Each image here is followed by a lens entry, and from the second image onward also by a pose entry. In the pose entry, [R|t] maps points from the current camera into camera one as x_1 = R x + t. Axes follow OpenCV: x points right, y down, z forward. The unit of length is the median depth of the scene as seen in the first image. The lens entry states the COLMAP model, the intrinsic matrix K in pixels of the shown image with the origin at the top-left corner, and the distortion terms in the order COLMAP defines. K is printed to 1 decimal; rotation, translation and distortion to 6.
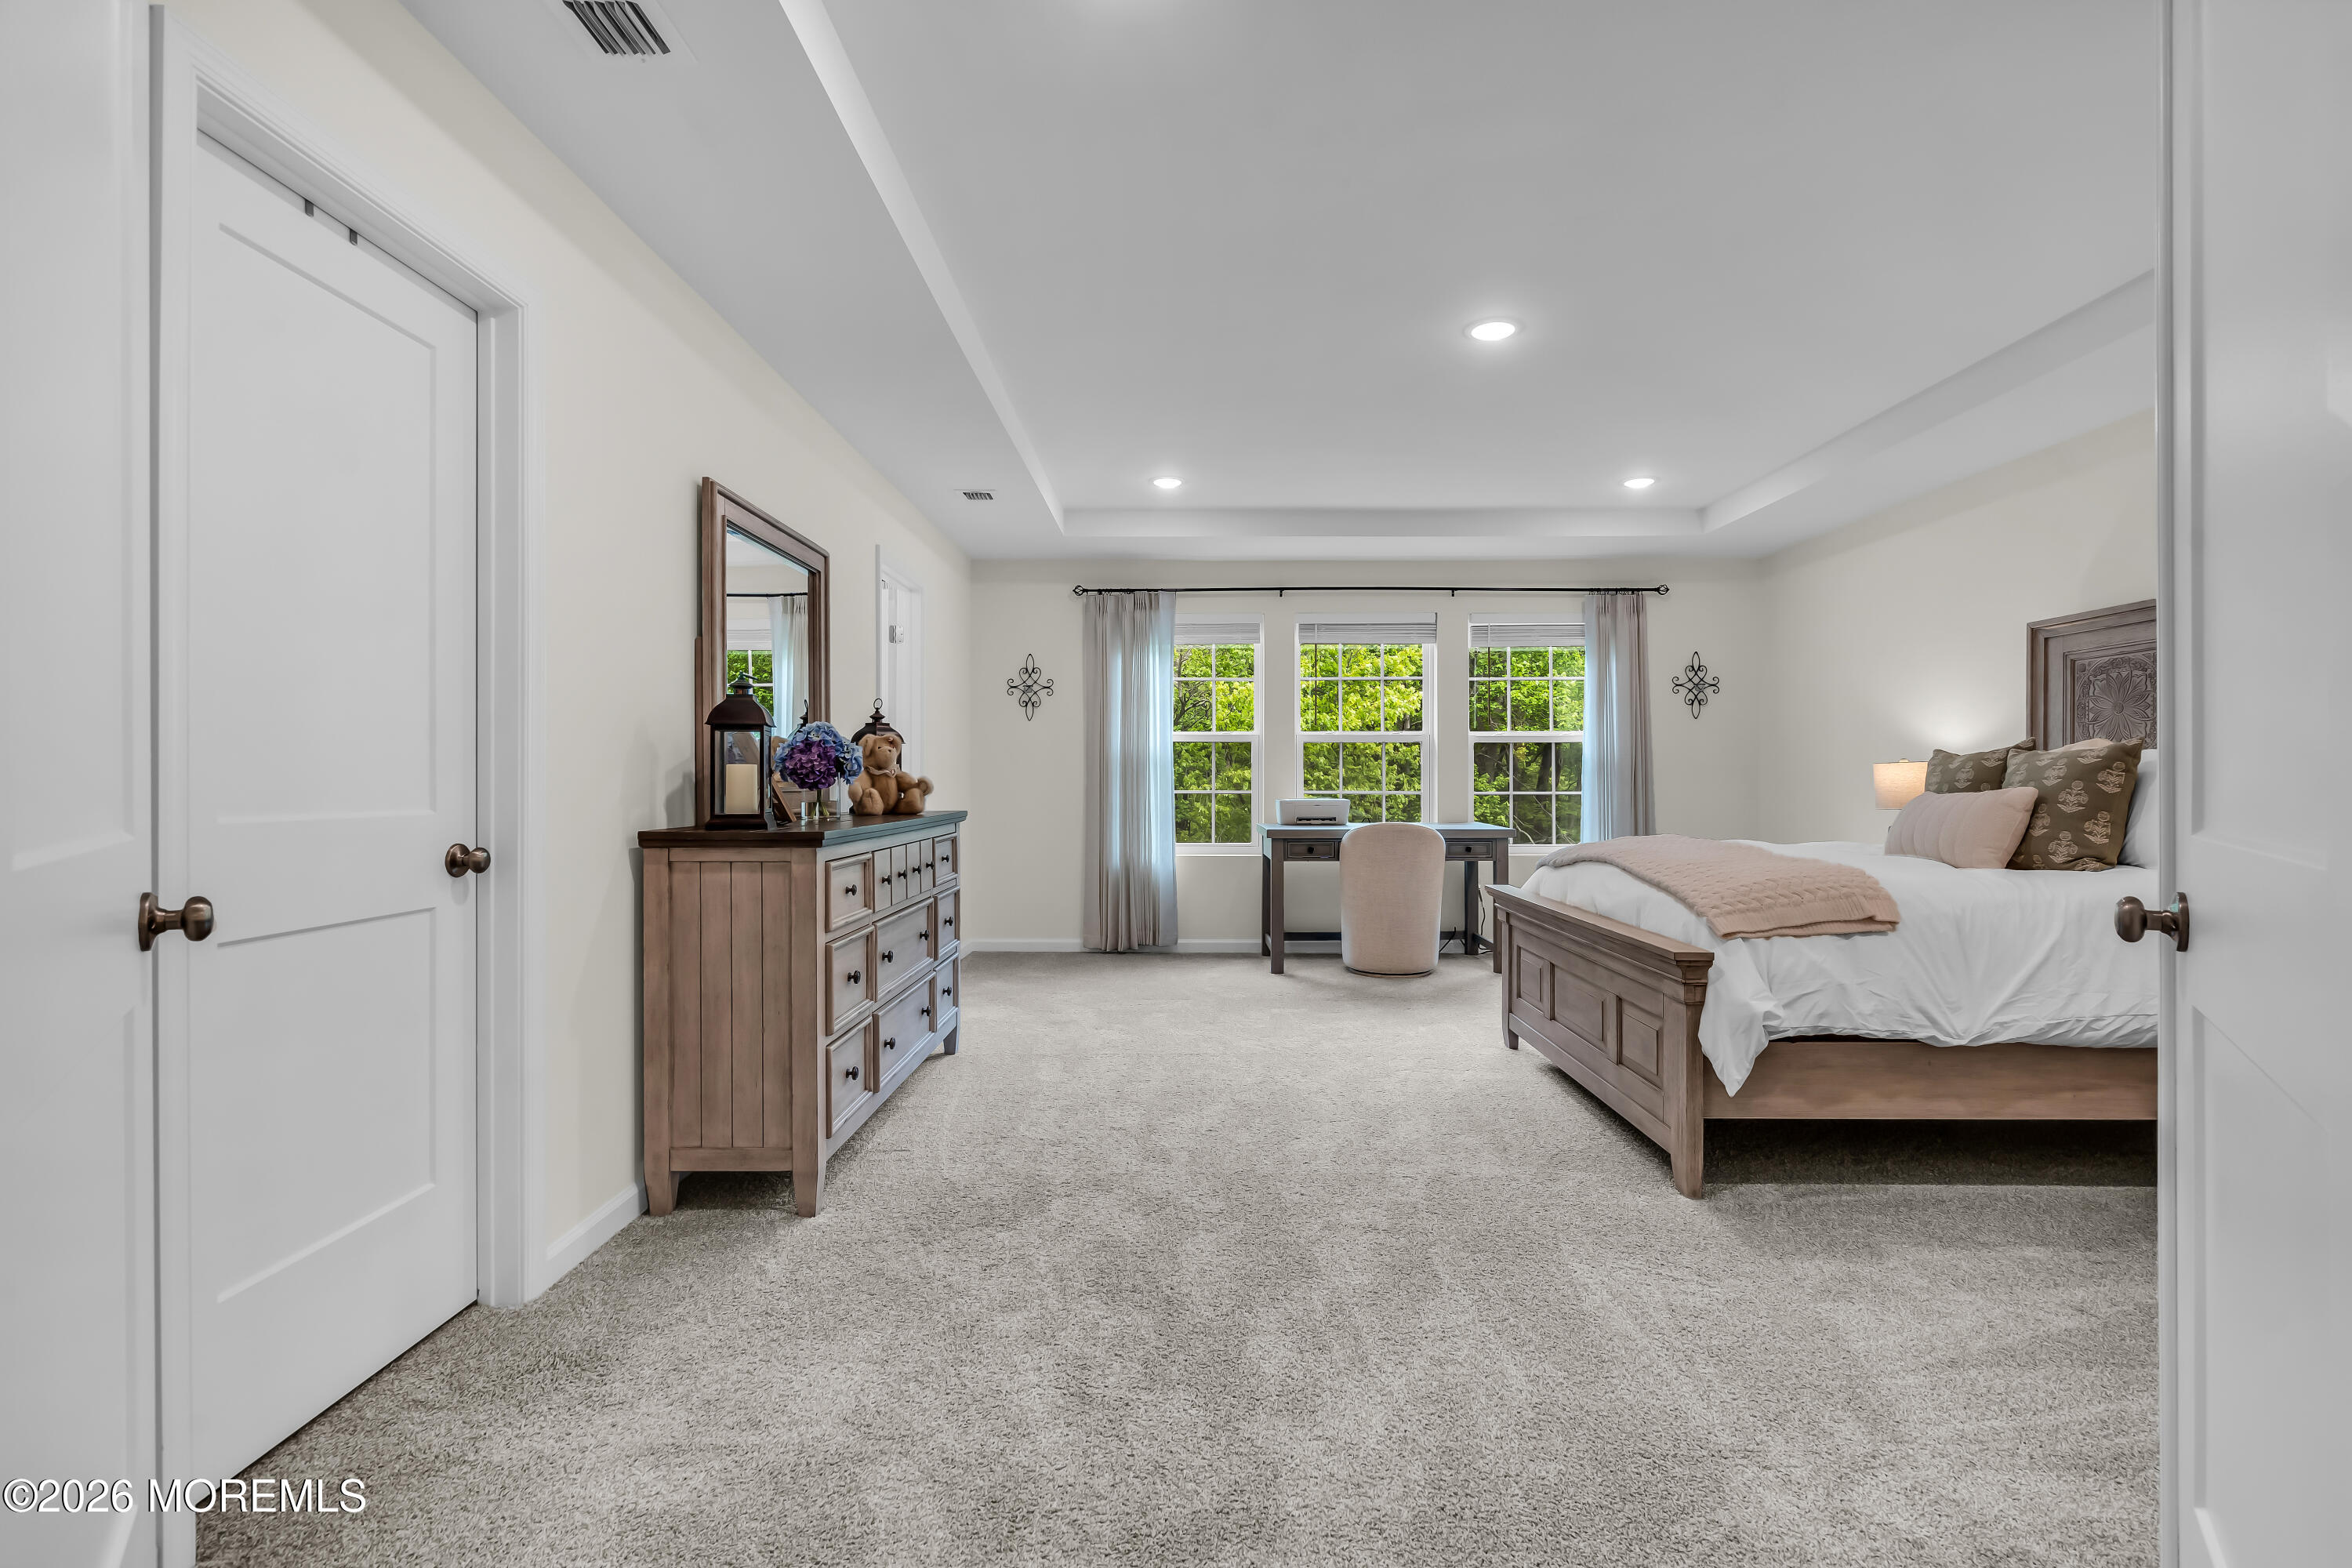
lens RADIAL K [[1073.8, 0, 1186.5], [0, 1073.8, 791.4], [0, 0, 1]] dist [-0.002325, 0.002828]
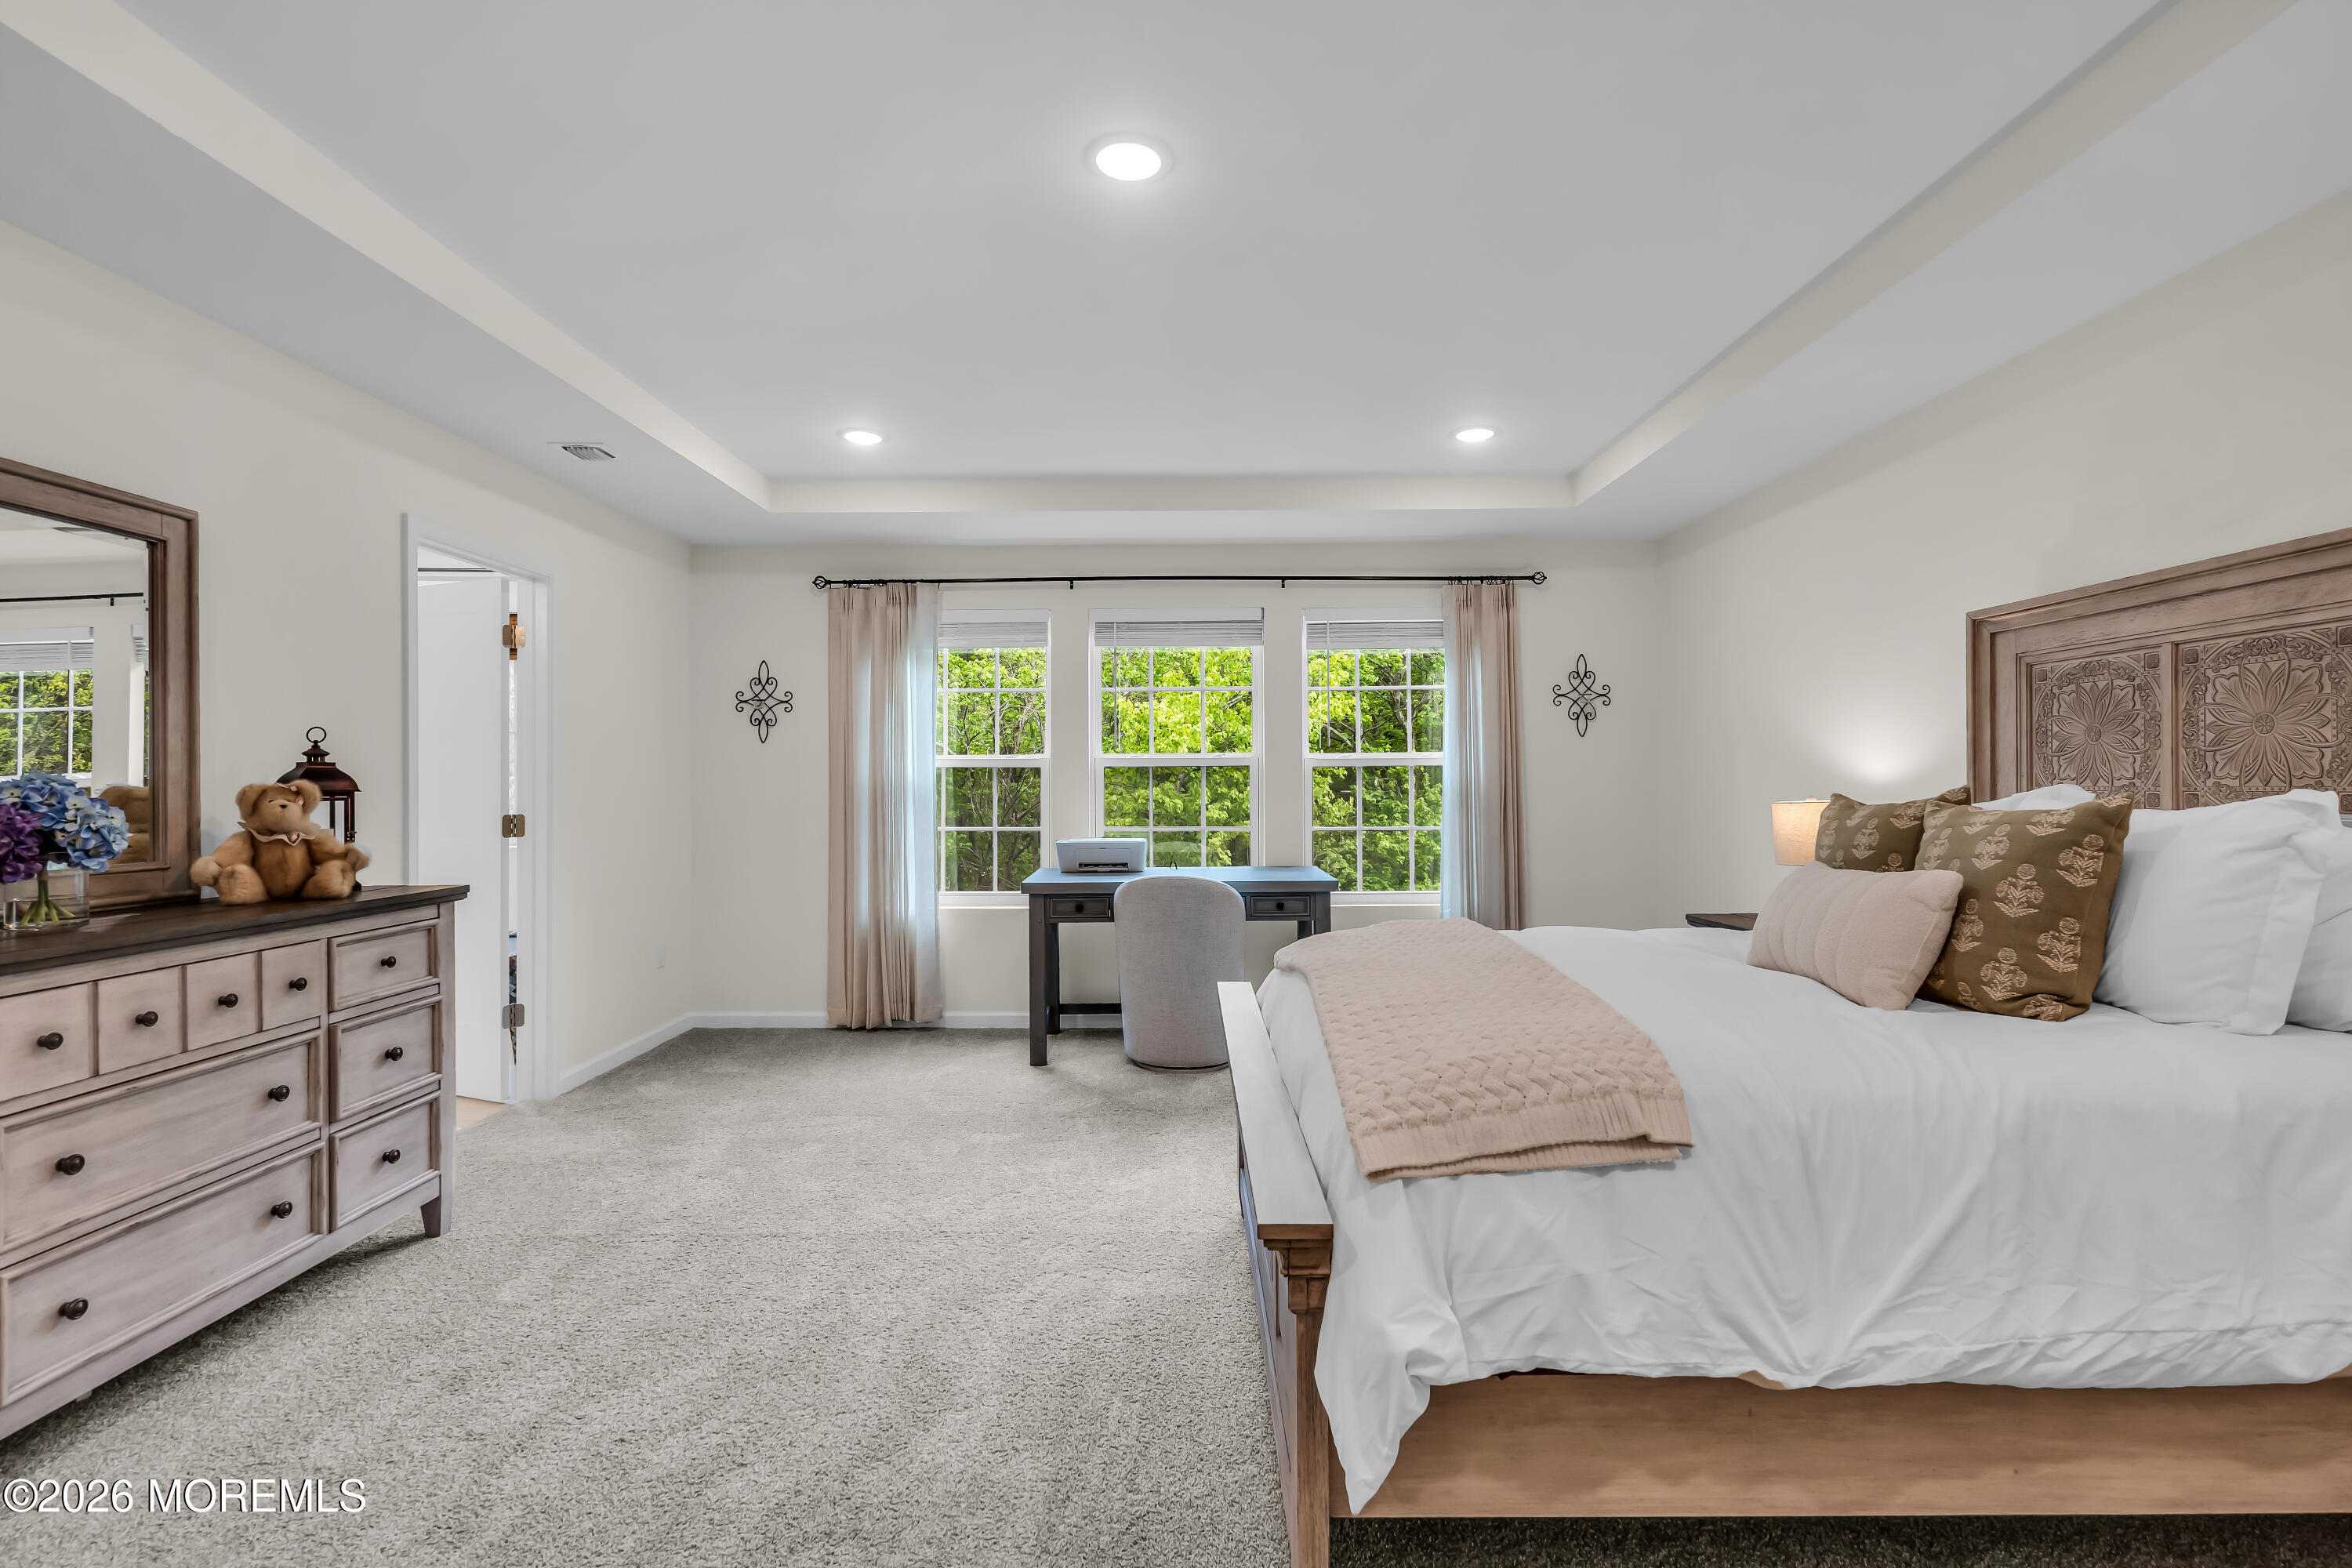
lens RADIAL K [[1073.8, 0, 1182.7], [0, 1073.8, 776.3], [0, 0, 1]] dist [-0.002325, 0.002828]
pose [[0.999983, -0.005184, 0.002818, 0.285558], [0.005233, 0.999829, -0.017739, -0.041460], [-0.002726, 0.017753, 0.999839, 0.319546]]
